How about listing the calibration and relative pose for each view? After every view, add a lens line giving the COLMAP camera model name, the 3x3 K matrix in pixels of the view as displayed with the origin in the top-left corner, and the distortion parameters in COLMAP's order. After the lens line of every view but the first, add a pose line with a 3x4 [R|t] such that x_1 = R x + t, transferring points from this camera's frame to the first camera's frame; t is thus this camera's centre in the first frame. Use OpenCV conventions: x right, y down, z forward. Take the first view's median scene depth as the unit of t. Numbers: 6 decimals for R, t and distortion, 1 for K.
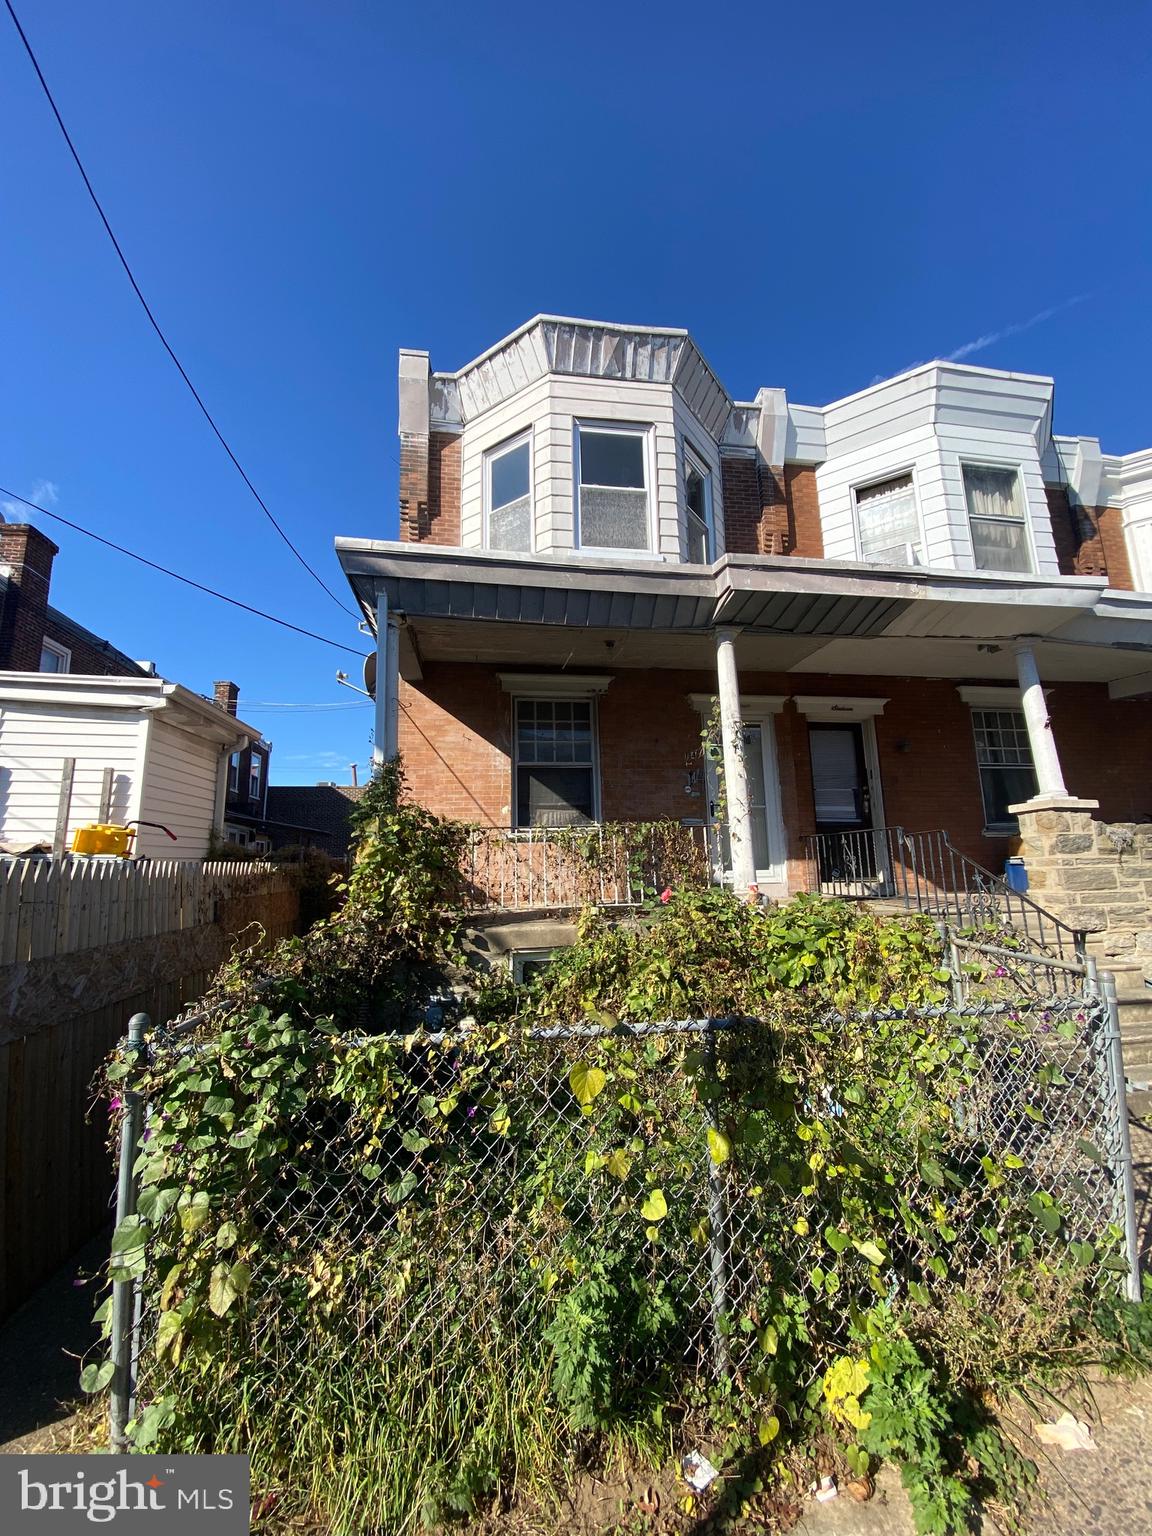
lens RADIAL K [[627.3, 0, 572.0], [0, 627.3, 764.5], [0, 0, 1]] dist [-0.007736, -0.003879]
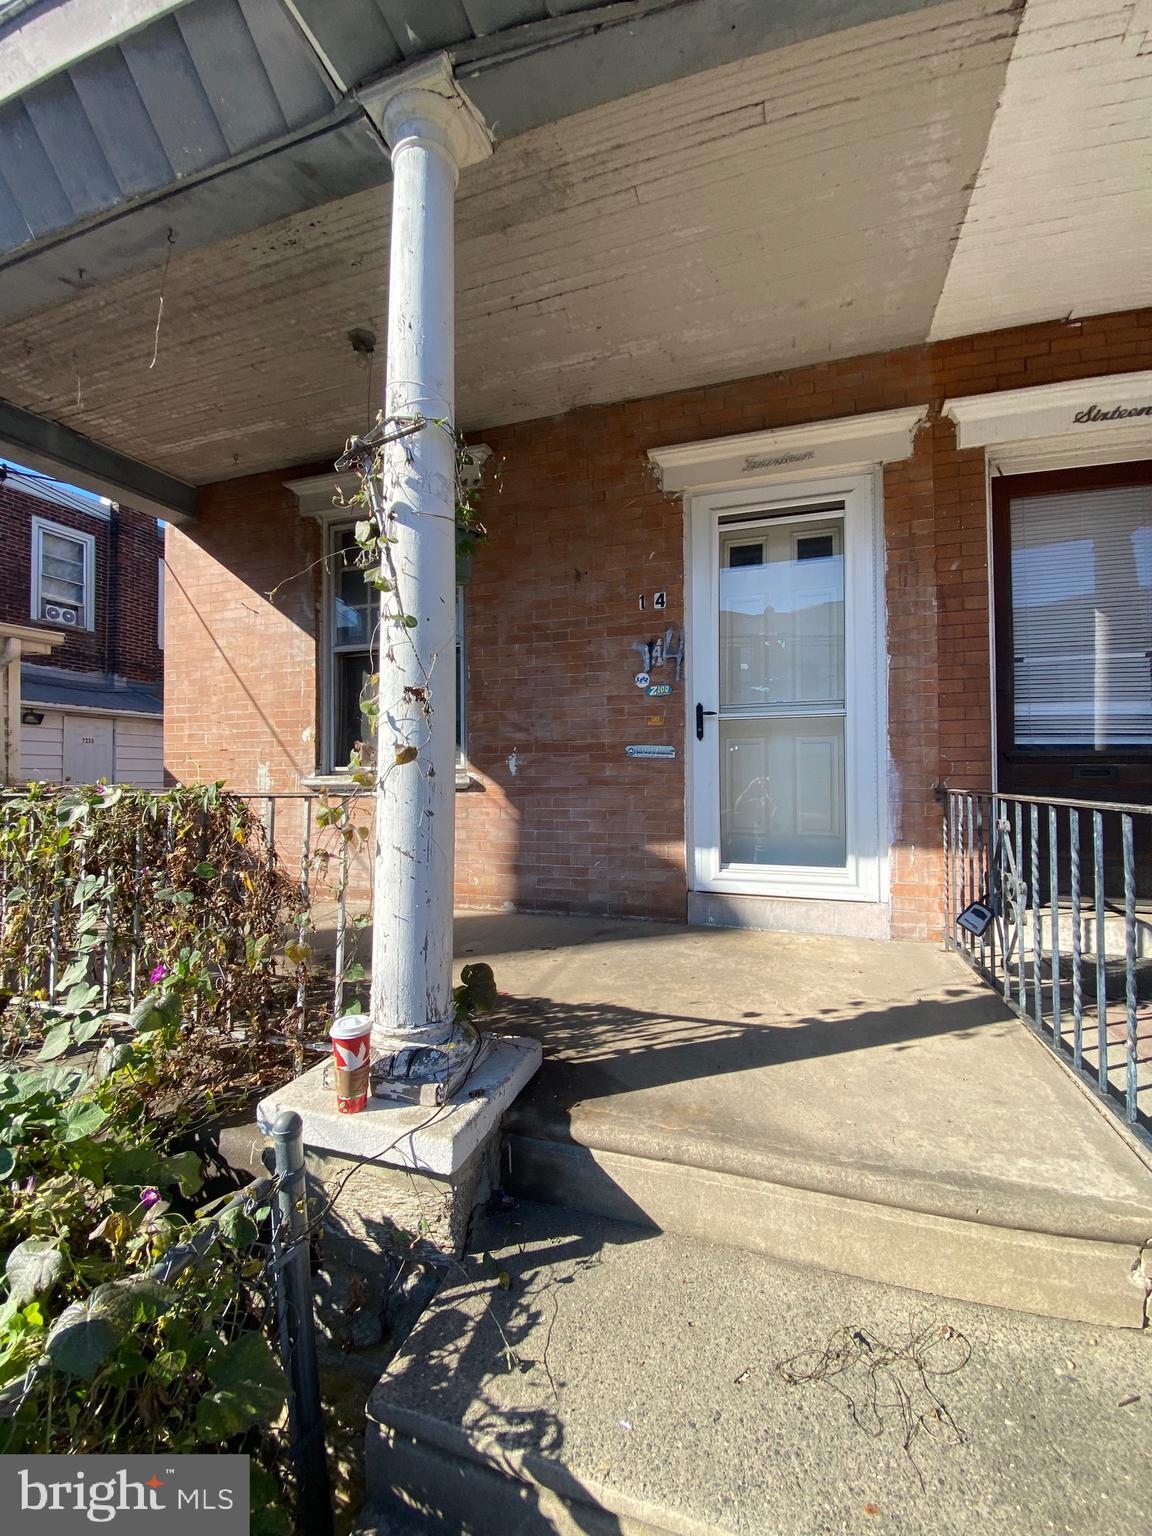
lens RADIAL K [[627.3, 0, 579.4], [0, 627.3, 770.7], [0, 0, 1]] dist [-0.007736, -0.003879]
pose [[0.894093, 0.010615, -0.447756, 0.341759], [0.065368, 0.985921, 0.153903, 0.032483], [0.443086, -0.166872, 0.880811, 0.575357]]
